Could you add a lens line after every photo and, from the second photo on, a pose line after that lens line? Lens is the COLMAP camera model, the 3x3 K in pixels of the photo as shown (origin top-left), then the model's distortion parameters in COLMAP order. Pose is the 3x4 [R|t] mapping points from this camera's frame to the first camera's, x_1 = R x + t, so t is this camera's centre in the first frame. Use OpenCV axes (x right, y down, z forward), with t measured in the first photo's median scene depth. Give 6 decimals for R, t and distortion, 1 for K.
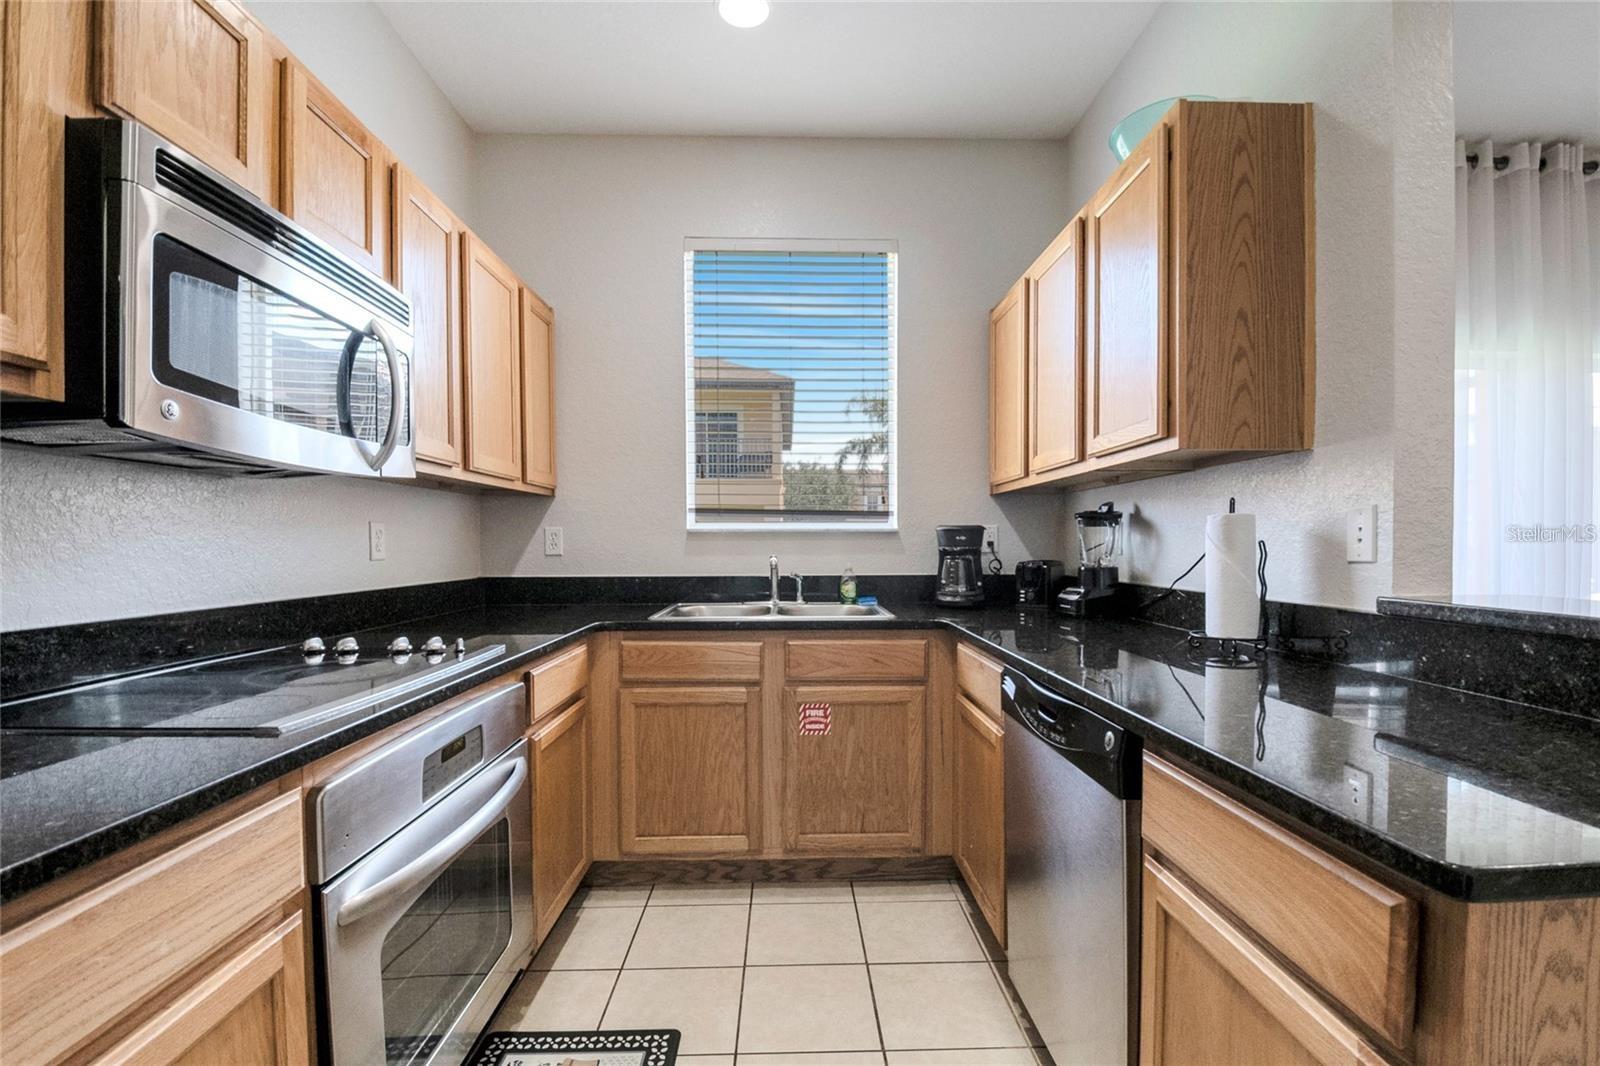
lens RADIAL K [[709.5, 0, 812.5], [0, 709.5, 555.2], [0, 0, 1]] dist [0.000087, -0.008695]
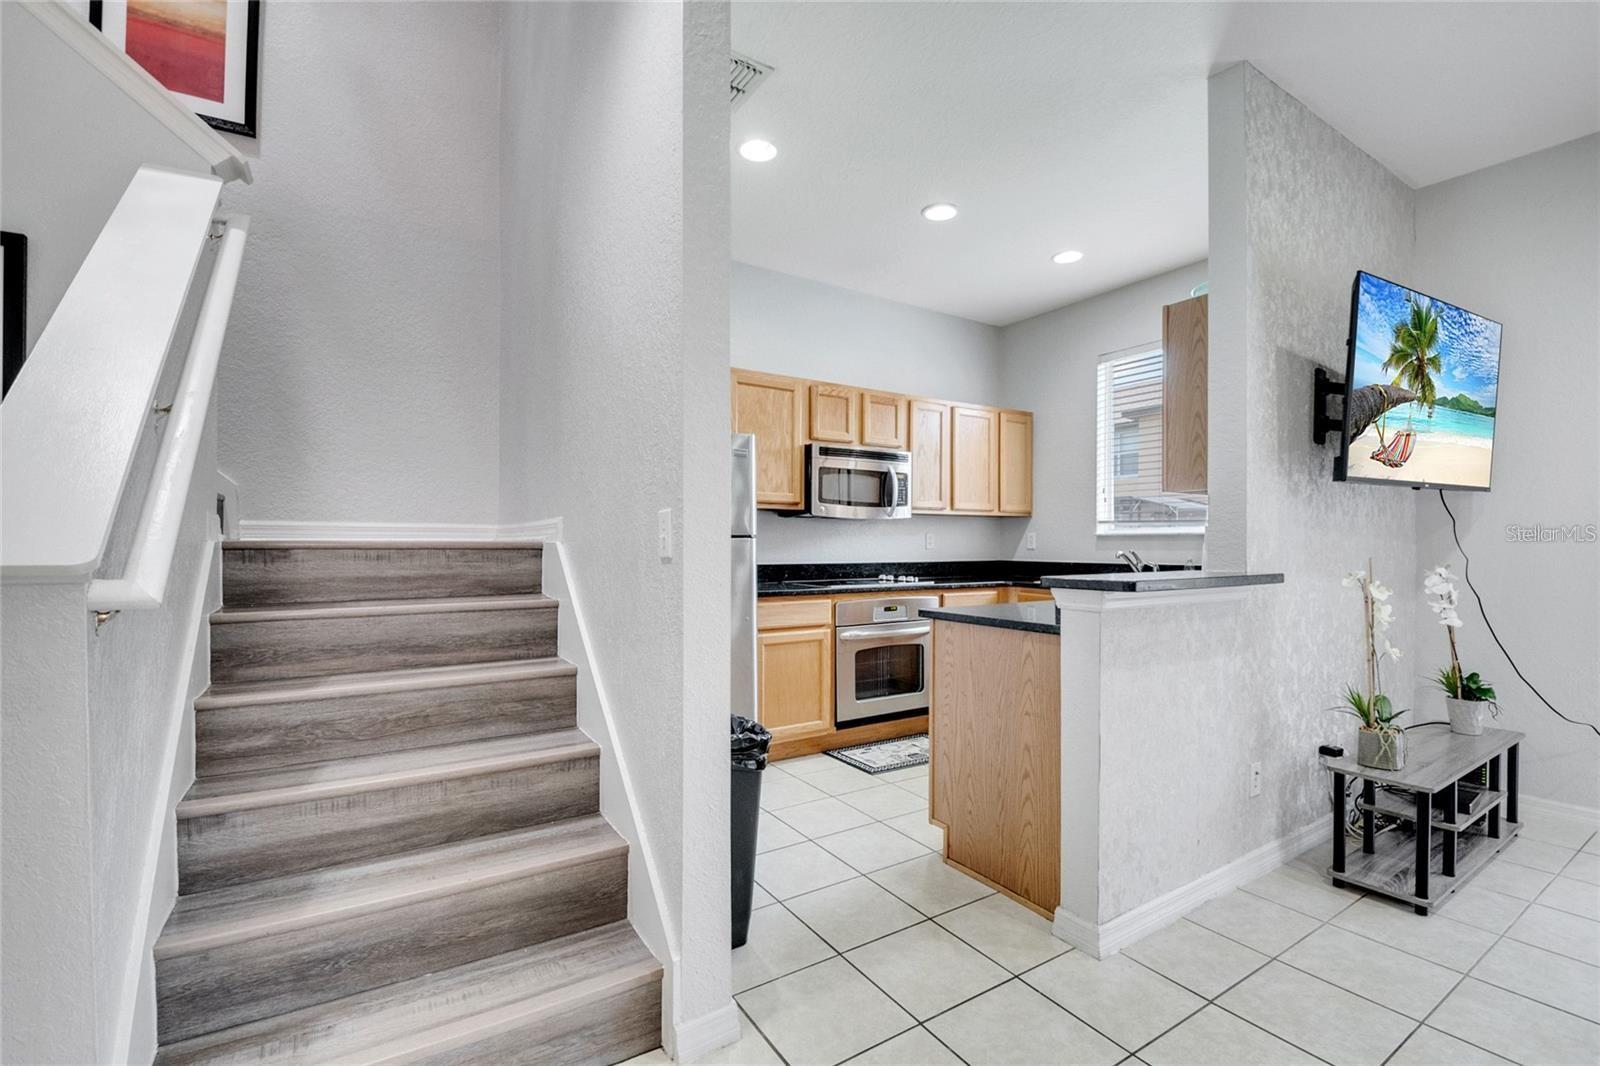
lens RADIAL K [[707.2, 0, 807.8], [0, 707.2, 542.0], [0, 0, 1]] dist [-0.019226, -0.000392]
pose [[0.516050, 0.003947, -0.856549, 1.467324], [-0.018978, 0.999797, -0.006826, 0.008868], [0.856348, 0.019778, 0.516020, -0.676846]]
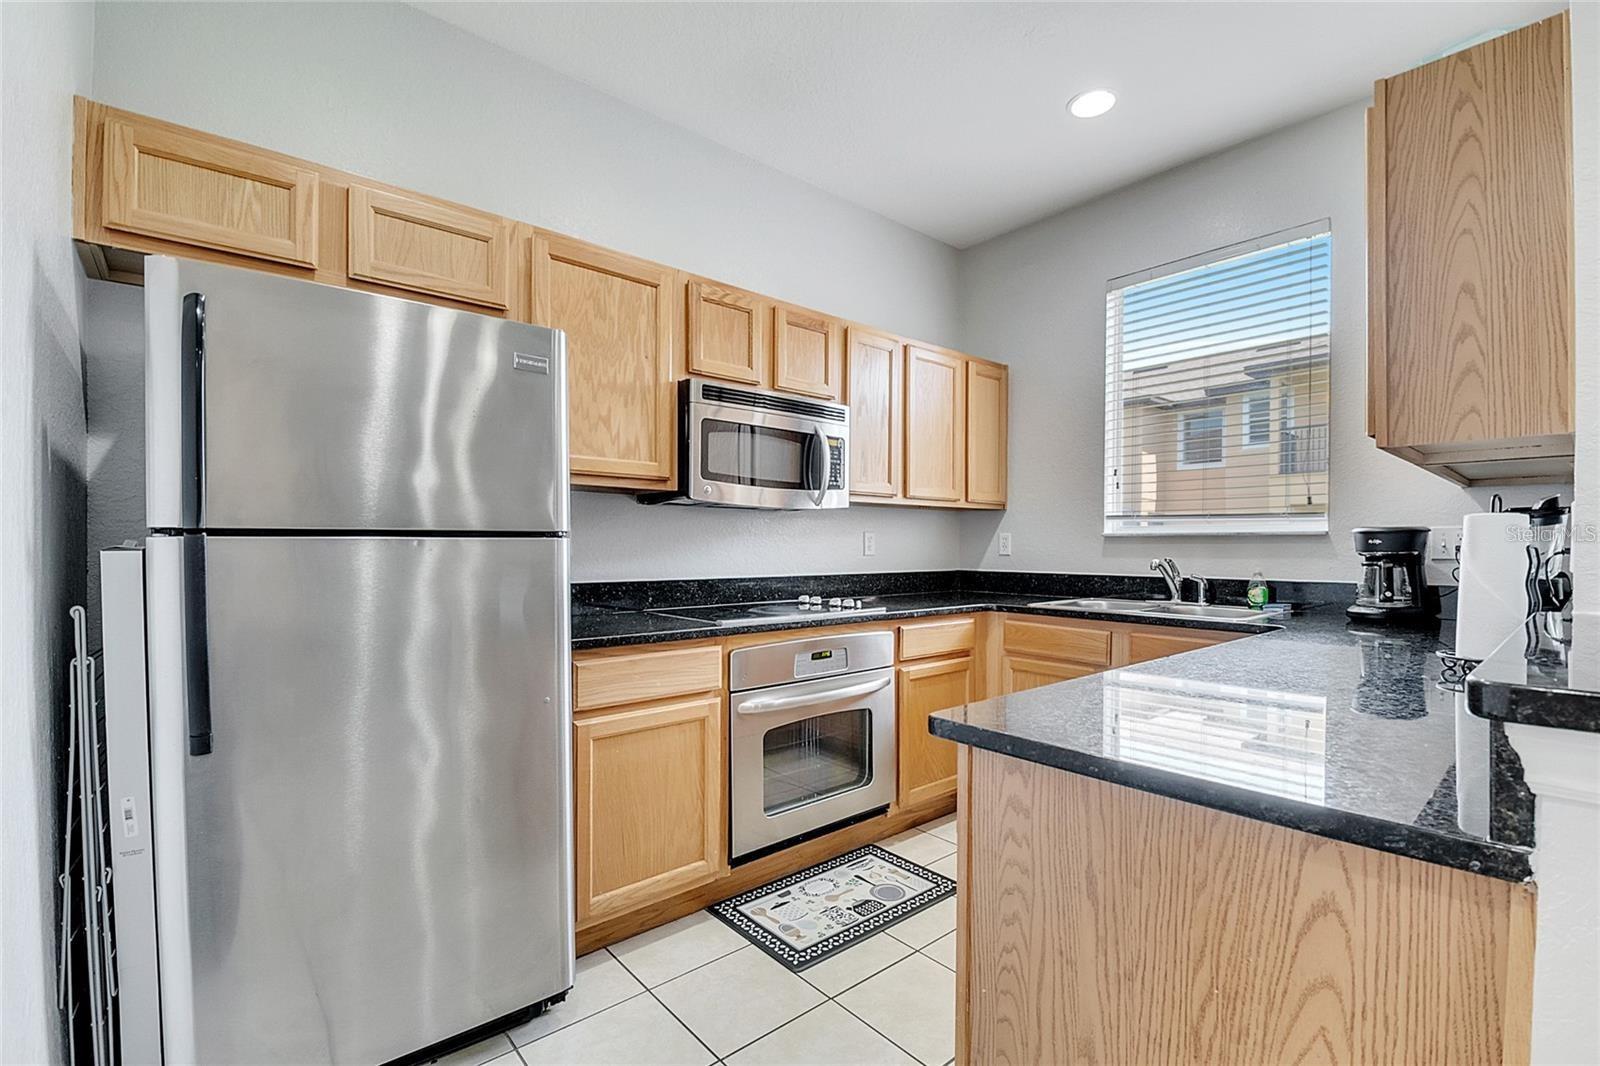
lens RADIAL K [[707.2, 0, 807.8], [0, 707.2, 542.0], [0, 0, 1]] dist [-0.019226, -0.000392]
pose [[0.628415, 0.001504, -0.777877, 0.692239], [-0.018141, 0.999754, -0.012722, -0.000154], [0.777667, 0.022106, 0.628288, -0.148525]]
